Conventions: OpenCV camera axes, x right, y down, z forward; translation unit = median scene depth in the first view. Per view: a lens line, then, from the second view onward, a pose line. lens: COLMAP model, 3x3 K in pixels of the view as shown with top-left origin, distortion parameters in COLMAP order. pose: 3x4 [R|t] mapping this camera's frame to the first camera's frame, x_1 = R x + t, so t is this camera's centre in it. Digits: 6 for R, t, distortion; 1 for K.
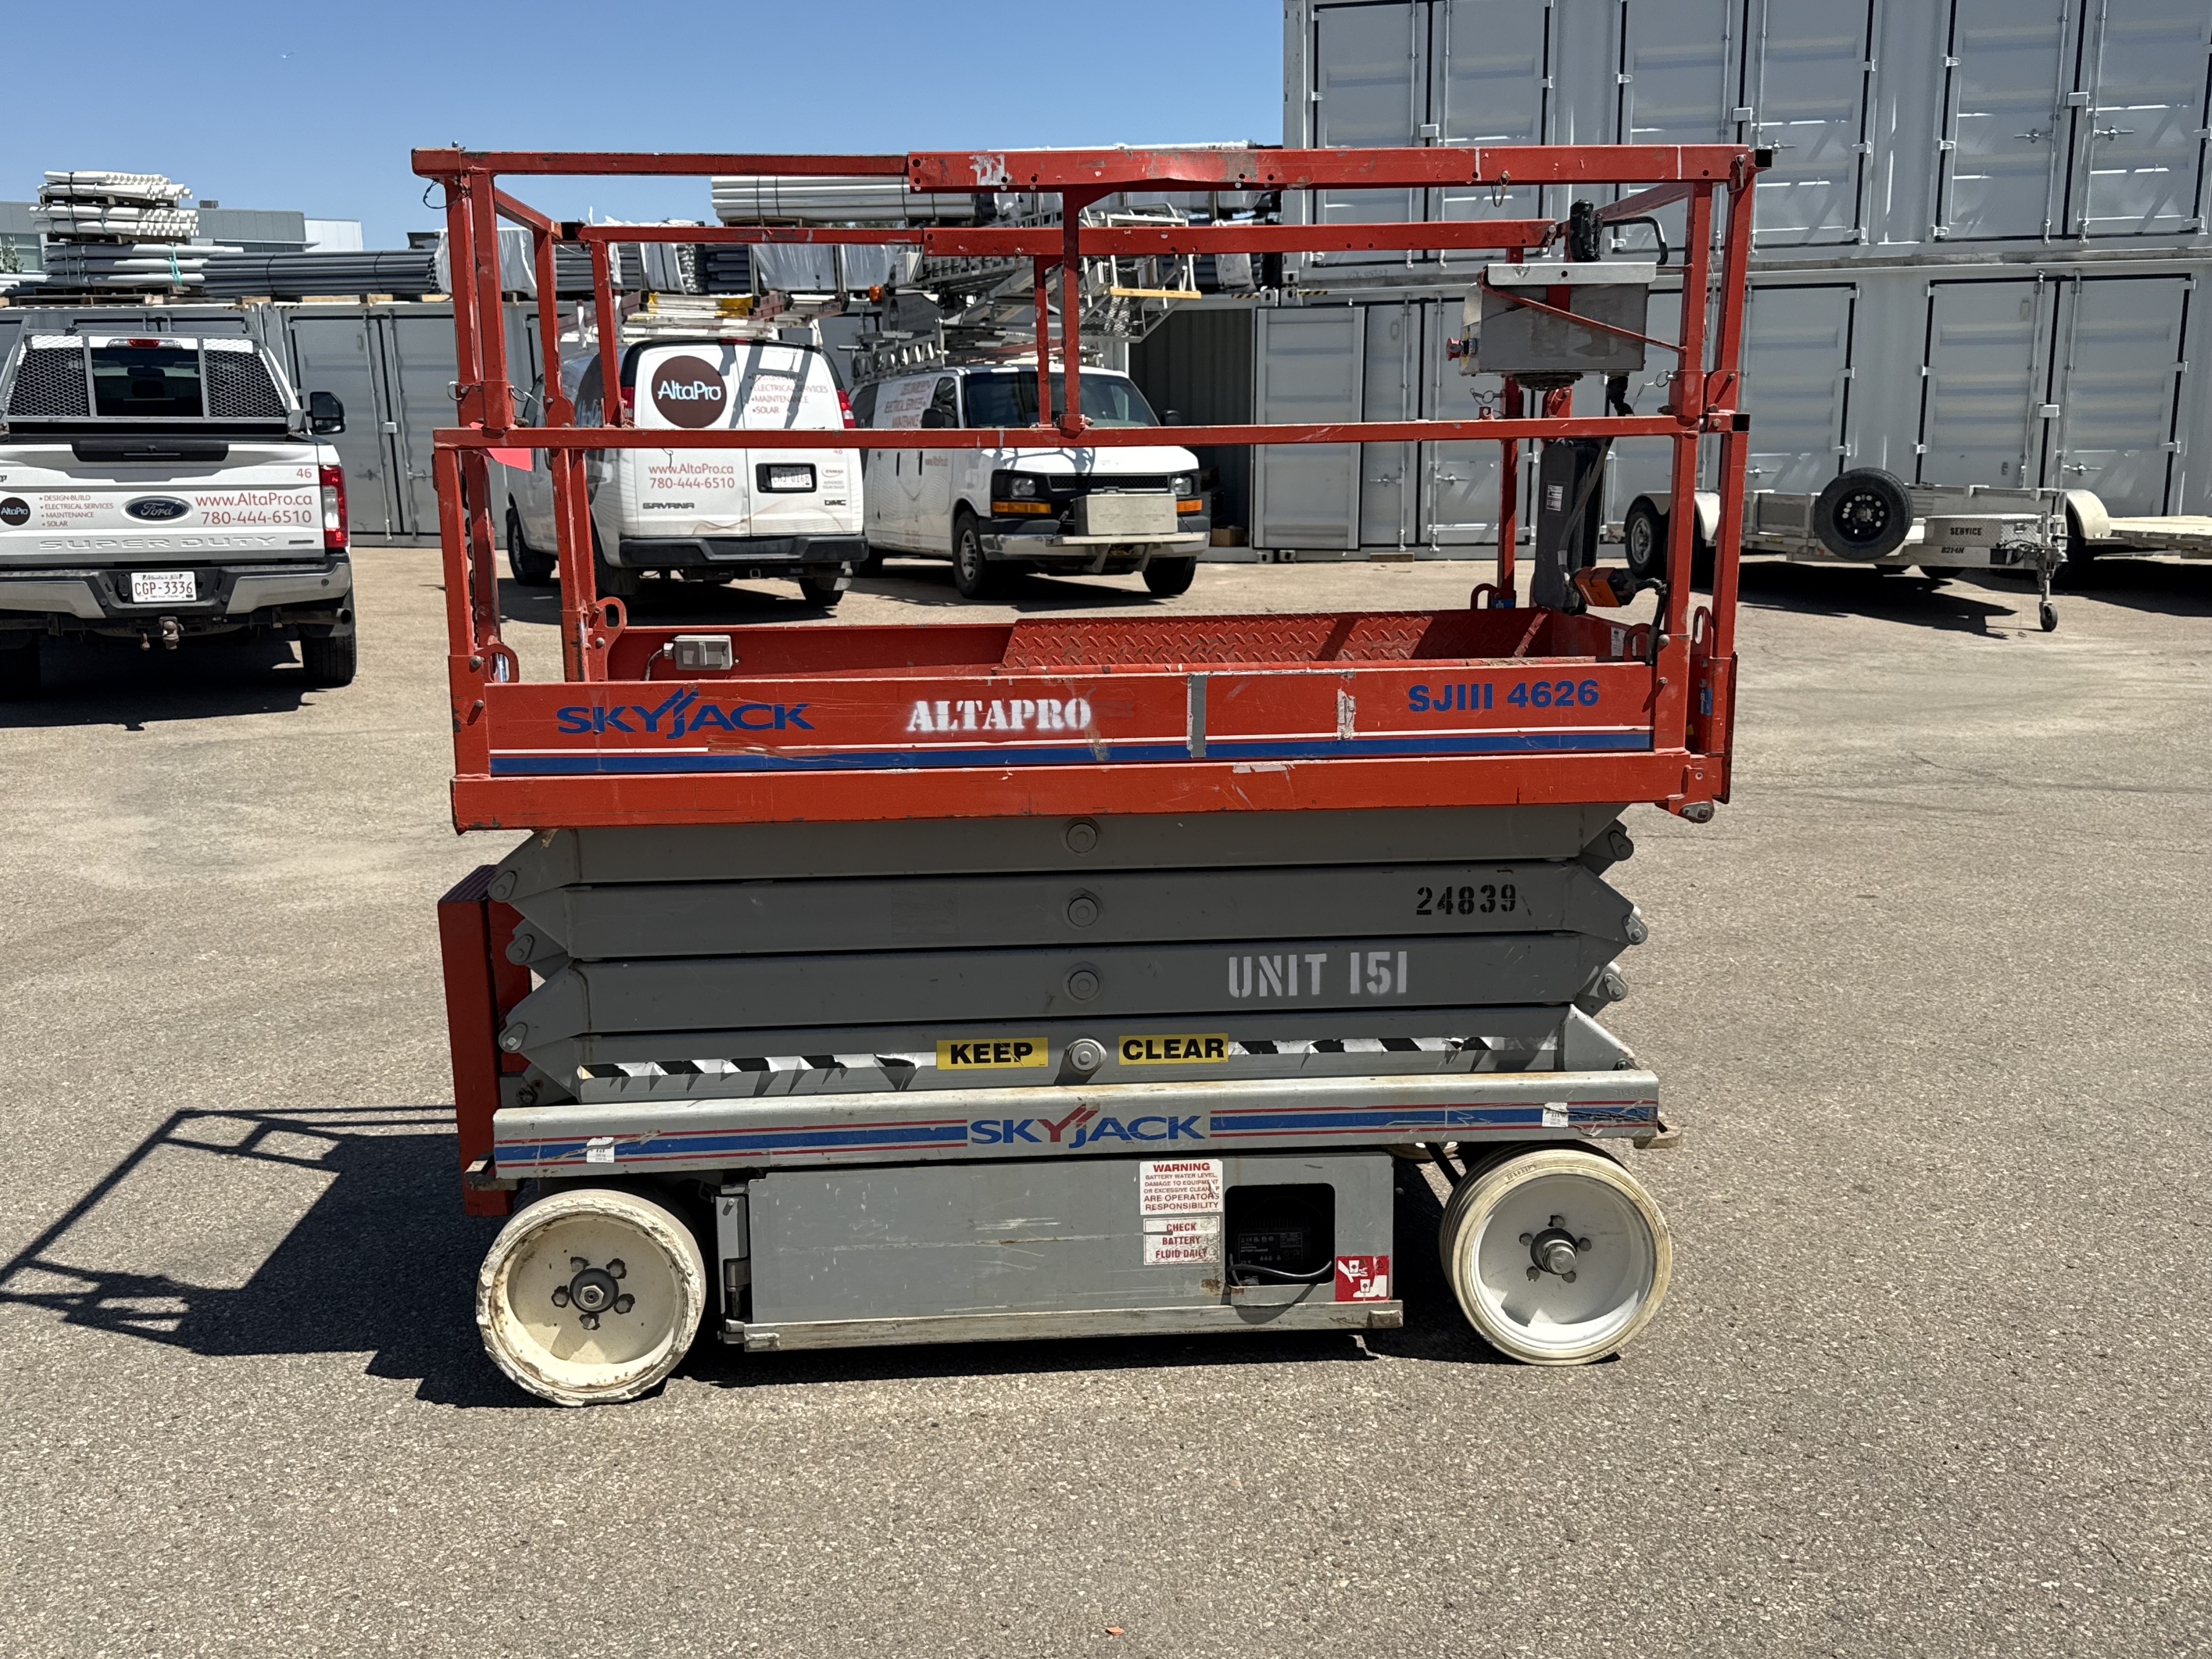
lens RADIAL K [[1949.0, 0, 1106.0], [0, 1949.0, 829.5], [0, 0, 1]] dist [0.158357, -0.302639]
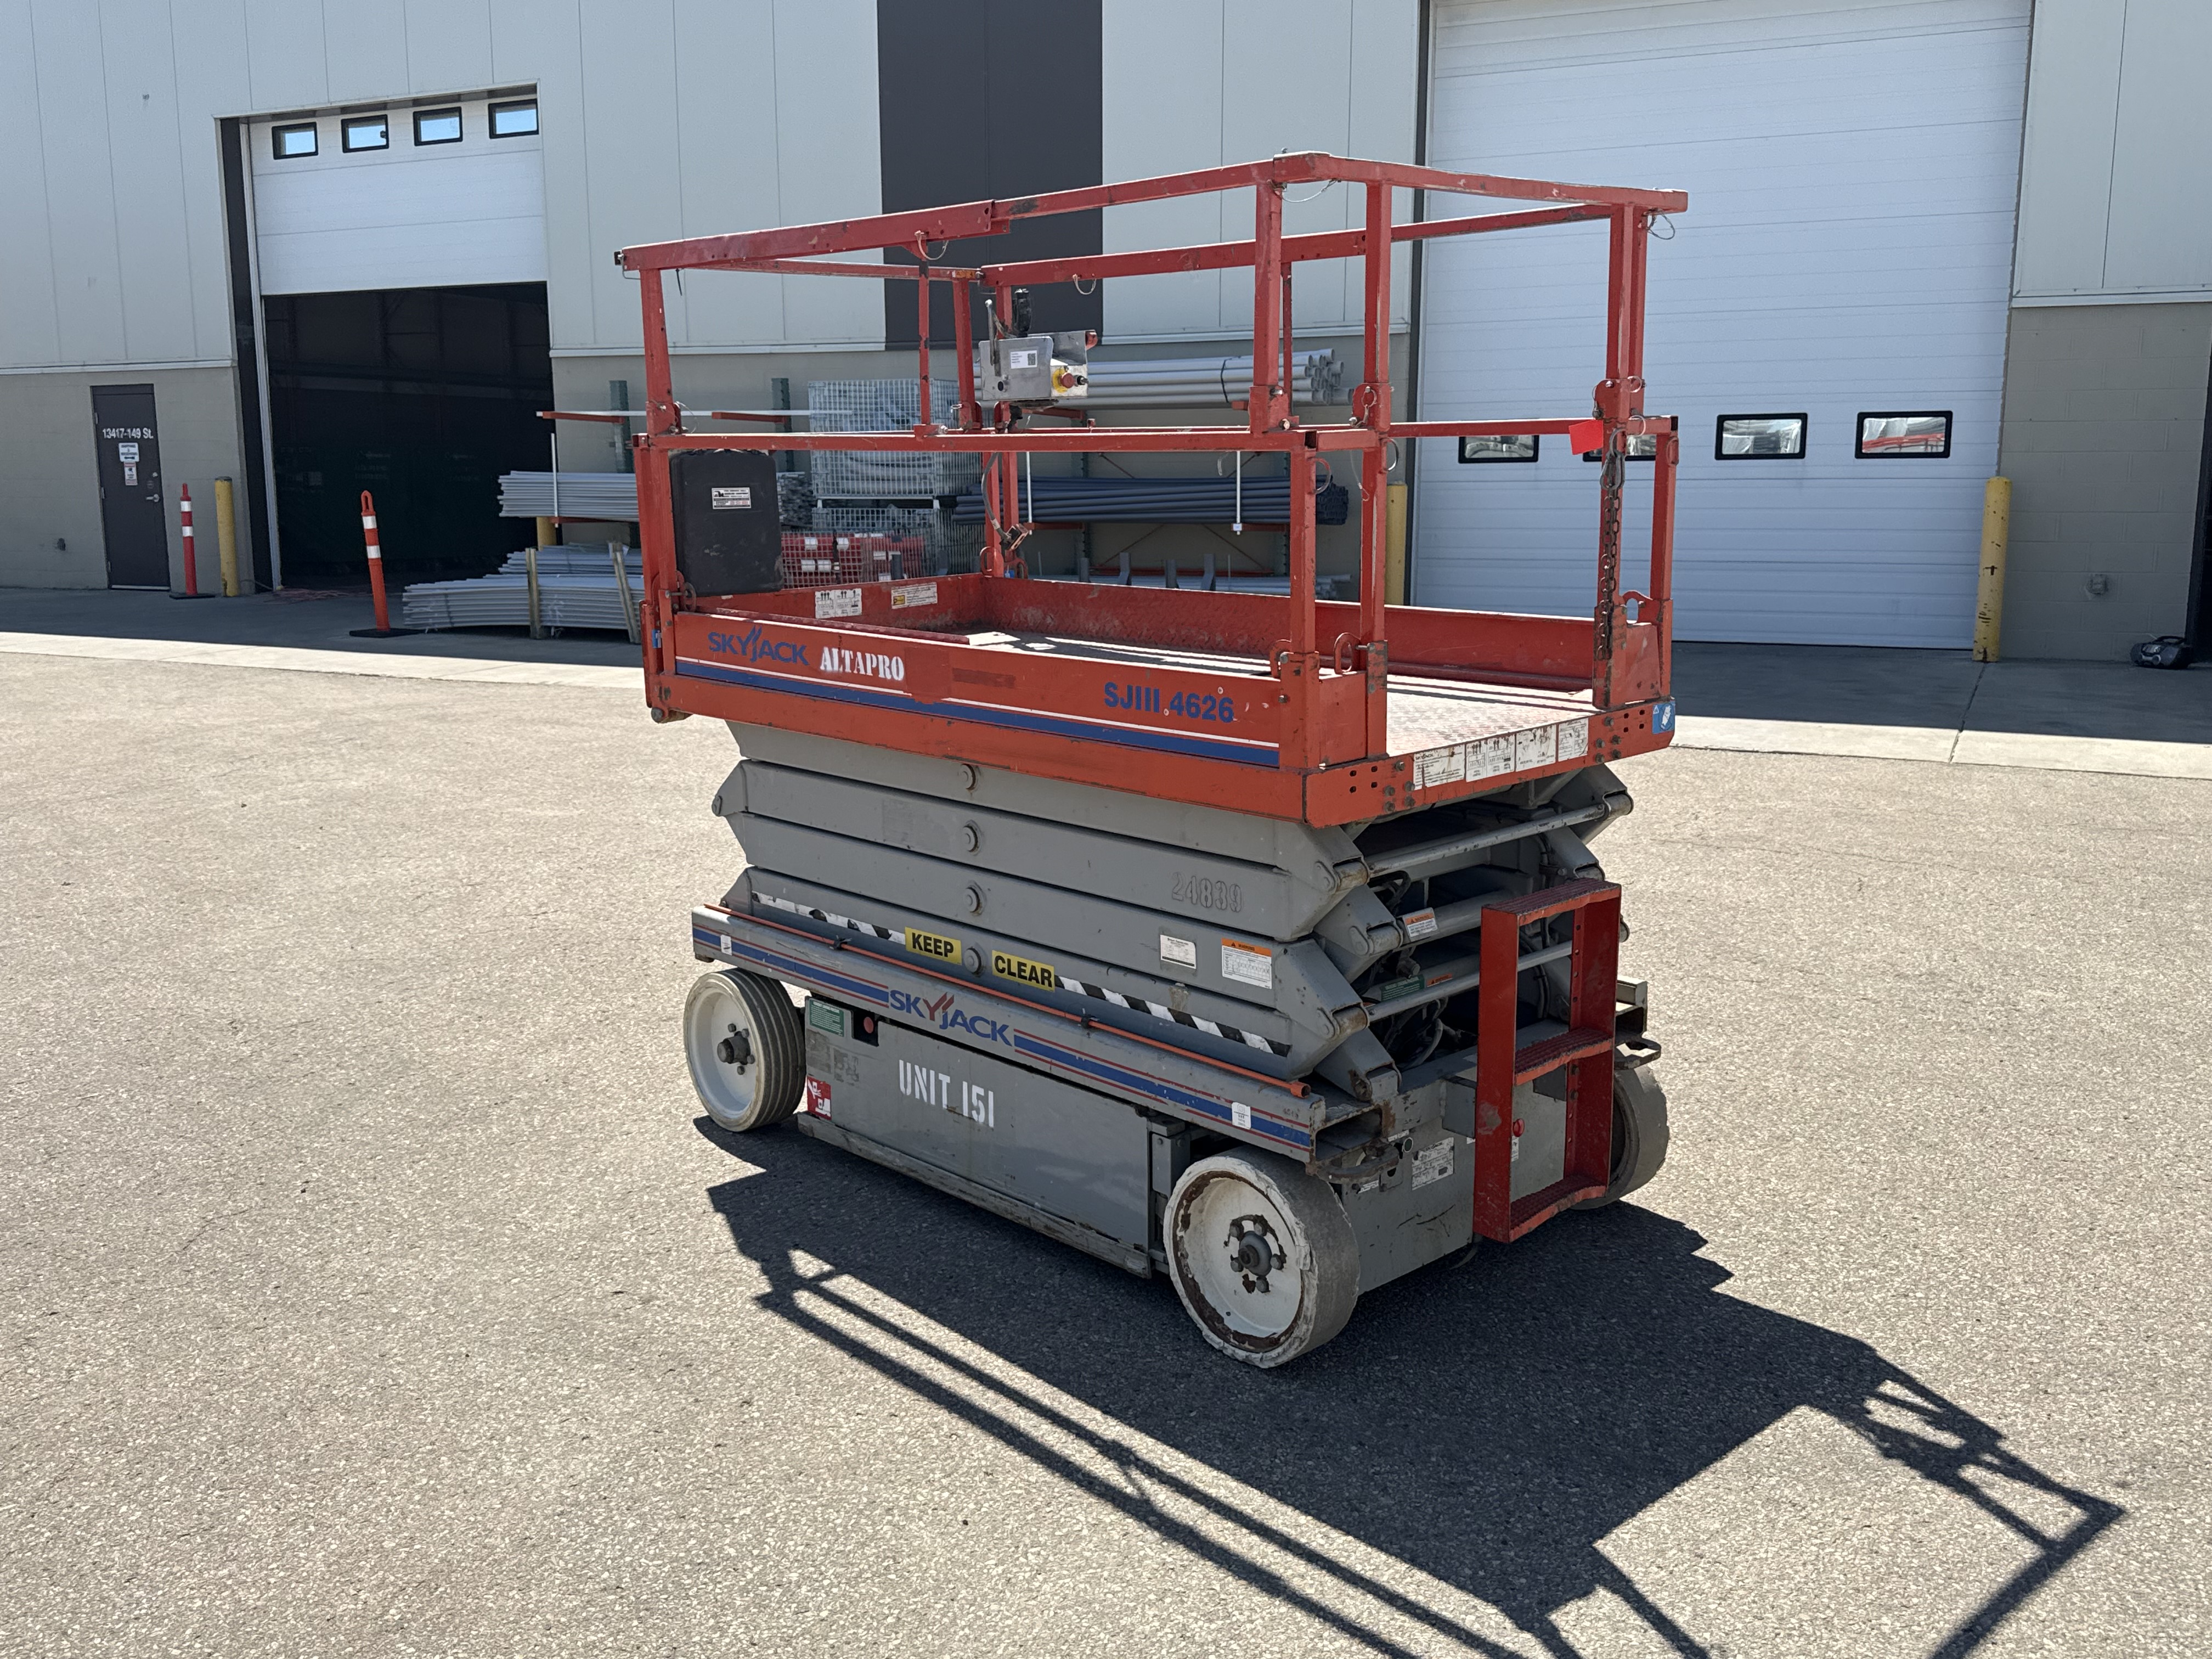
lens RADIAL K [[1955.6, 0, 1116.7], [0, 1955.6, 823.7], [0, 0, 1]] dist [0.171928, -0.365148]
pose [[-0.632050, -0.134335, 0.763195, -0.872357], [0.174024, 0.935100, 0.308713, -0.323738], [-0.755135, 0.327936, -0.567653, 1.631101]]
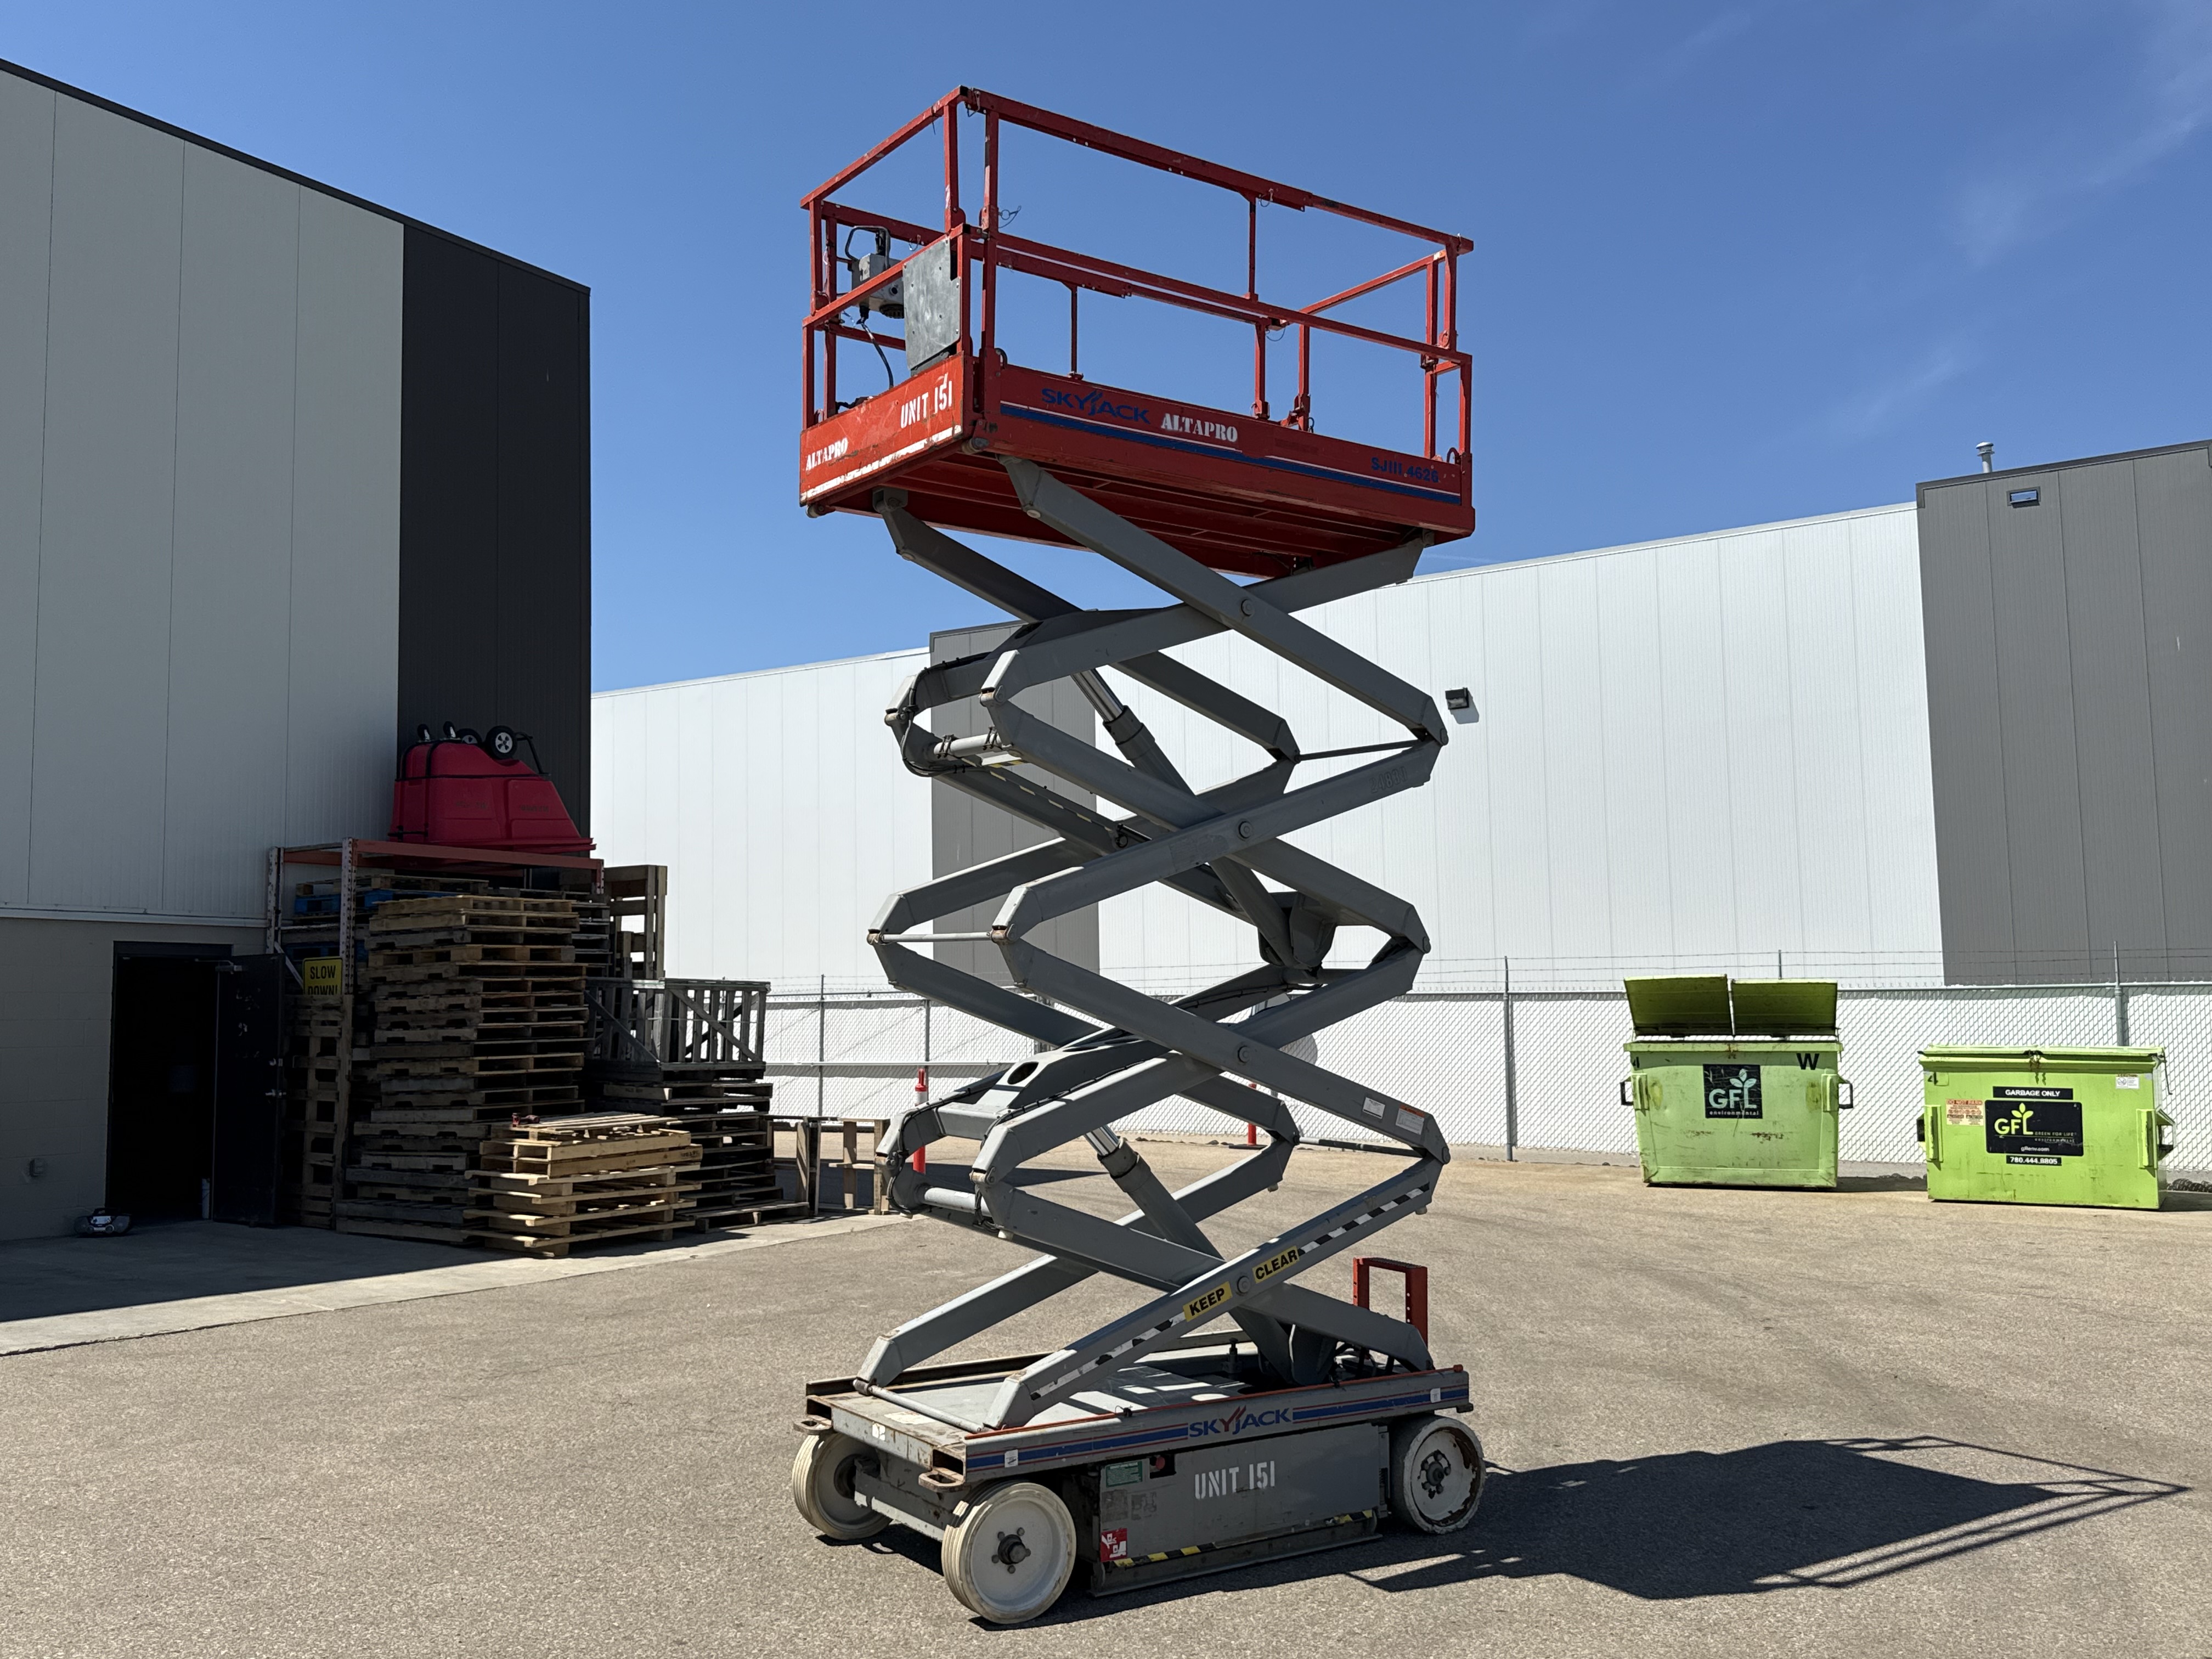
lens RADIAL K [[1955.6, 0, 1116.7], [0, 1955.6, 823.7], [0, 0, 1]] dist [0.171928, -0.365148]
pose [[-0.857404, -0.038201, -0.513224, 0.902648], [-0.099119, 0.990828, 0.091841, -0.536905], [0.505008, 0.129615, -0.853327, 2.393097]]
